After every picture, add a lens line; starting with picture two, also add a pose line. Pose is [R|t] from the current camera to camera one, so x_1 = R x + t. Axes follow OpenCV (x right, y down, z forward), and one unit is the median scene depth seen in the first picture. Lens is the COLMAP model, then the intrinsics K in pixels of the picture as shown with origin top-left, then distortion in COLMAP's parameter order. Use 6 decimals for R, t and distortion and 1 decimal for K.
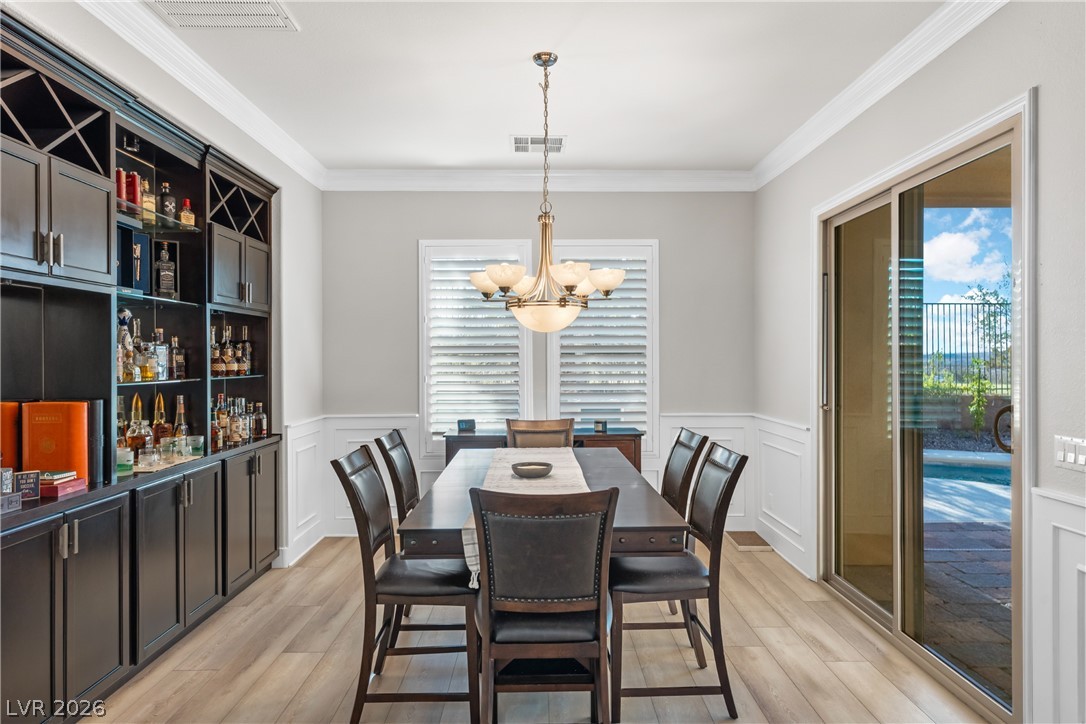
lens RADIAL K [[652.0, 0, 548.3], [0, 652.0, 358.7], [0, 0, 1]] dist [-0.001399, 0.001070]
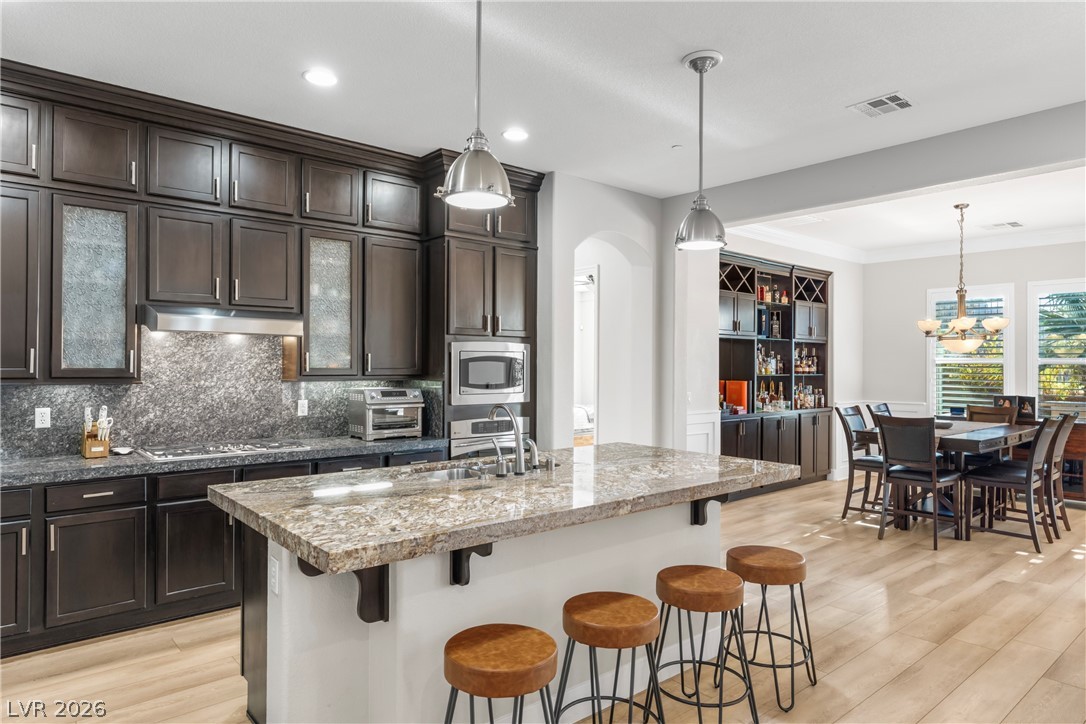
lens RADIAL K [[665.6, 0, 543.5], [0, 665.6, 360.0], [0, 0, 1]] dist [-0.000859, 0.001702]
pose [[0.642665, 0.003696, -0.766139, 0.581285], [-0.010437, 0.999938, -0.003932, -0.000034], [0.766076, 0.010523, 0.642663, -0.957946]]
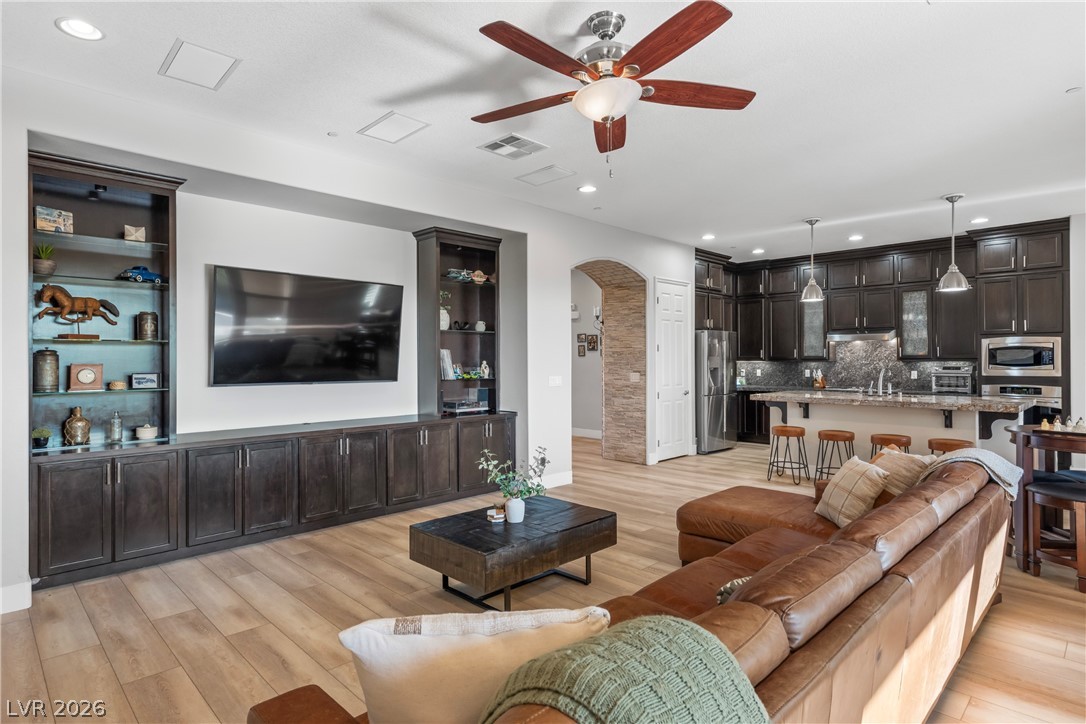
lens RADIAL K [[572.2, 0, 539.2], [0, 572.2, 359.7], [0, 0, 1]] dist [0.001142, -0.000169]
pose [[-0.723683, 0.004788, -0.690116, 1.833432], [0.003917, 0.999988, 0.002831, 0.020339], [0.690121, -0.000655, -0.723693, 0.068383]]
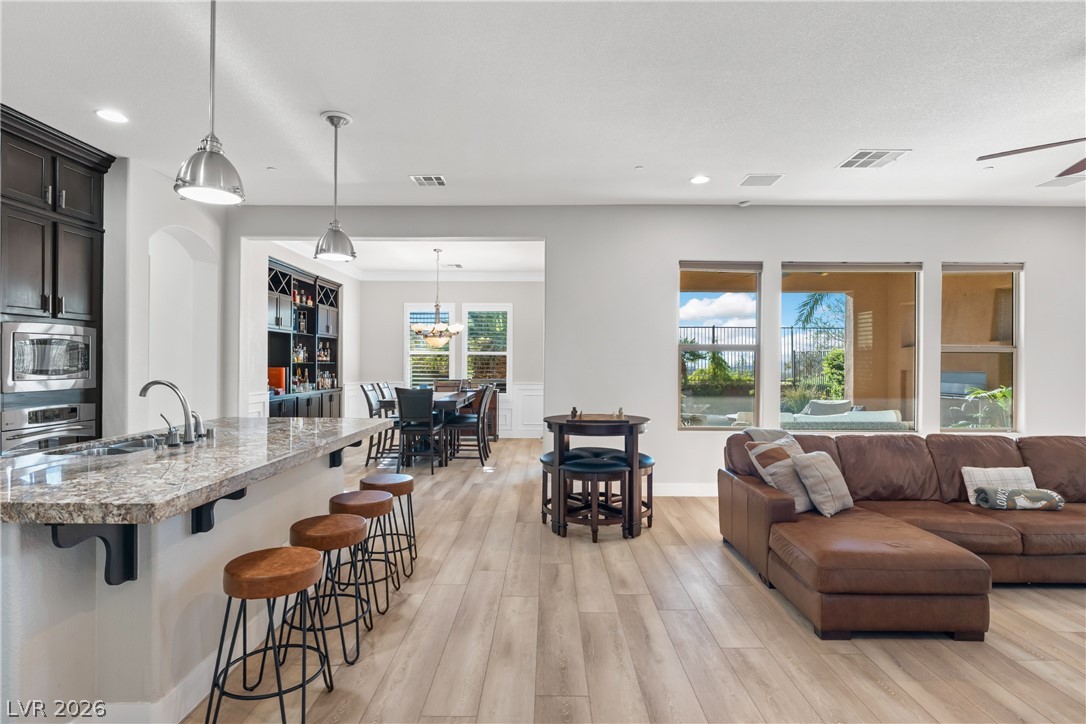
lens RADIAL K [[554.2, 0, 544.5], [0, 554.2, 360.2], [0, 0, 1]] dist [-0.003254, 0.000186]
pose [[0.999794, 0.007924, -0.018669, 0.432574], [-0.008033, 0.999951, -0.005761, 0.025558], [0.018622, 0.005910, 0.999809, -1.191659]]
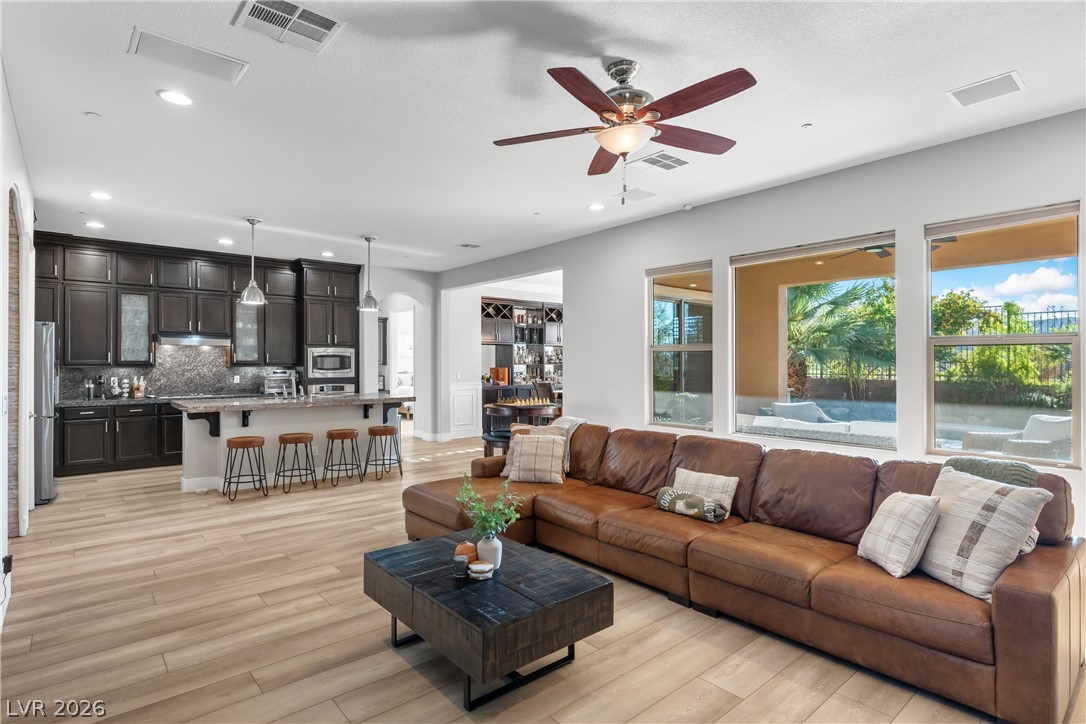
lens RADIAL K [[554.2, 0, 544.5], [0, 554.2, 360.2], [0, 0, 1]] dist [-0.003254, 0.000186]
pose [[0.640656, -0.003268, -0.767821, 1.816960], [-0.000522, 0.999989, -0.004691, 0.021812], [0.767828, 0.003406, 0.640647, -0.977548]]
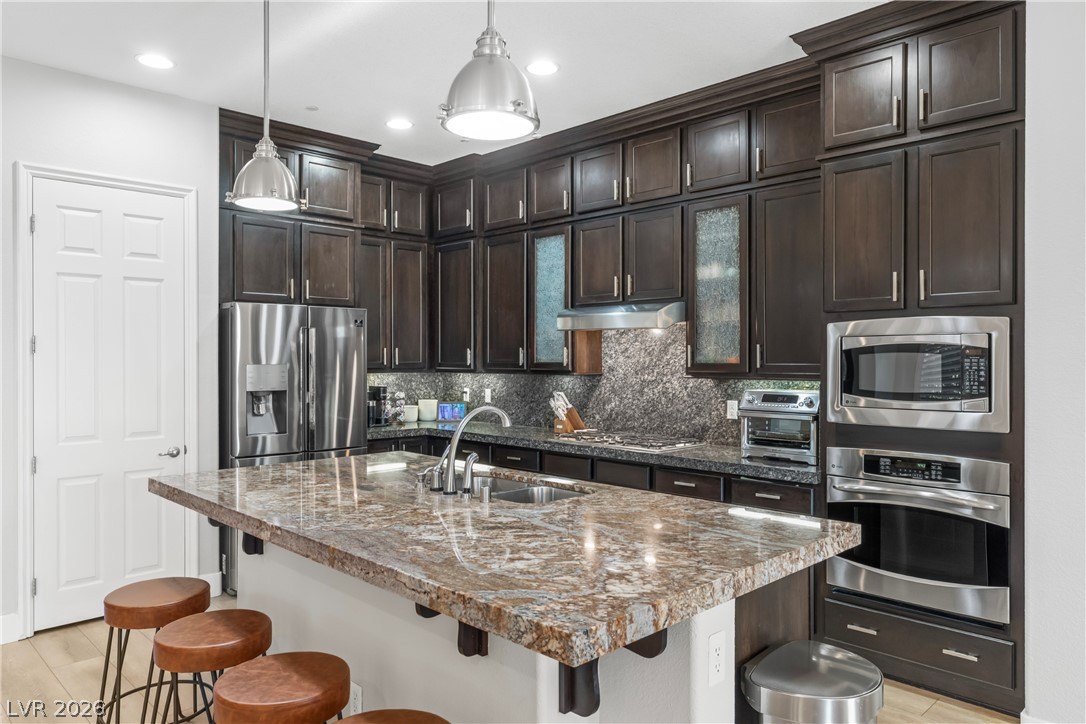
lens RADIAL K [[735.1, 0, 543.7], [0, 735.1, 359.1], [0, 0, 1]] dist [0.002413, 0.001124]
pose [[-0.721941, 0.004784, -0.691938, 0.372073], [0.000997, 0.999982, 0.005874, 0.001330], [0.691954, 0.003550, -0.721933, 0.119205]]
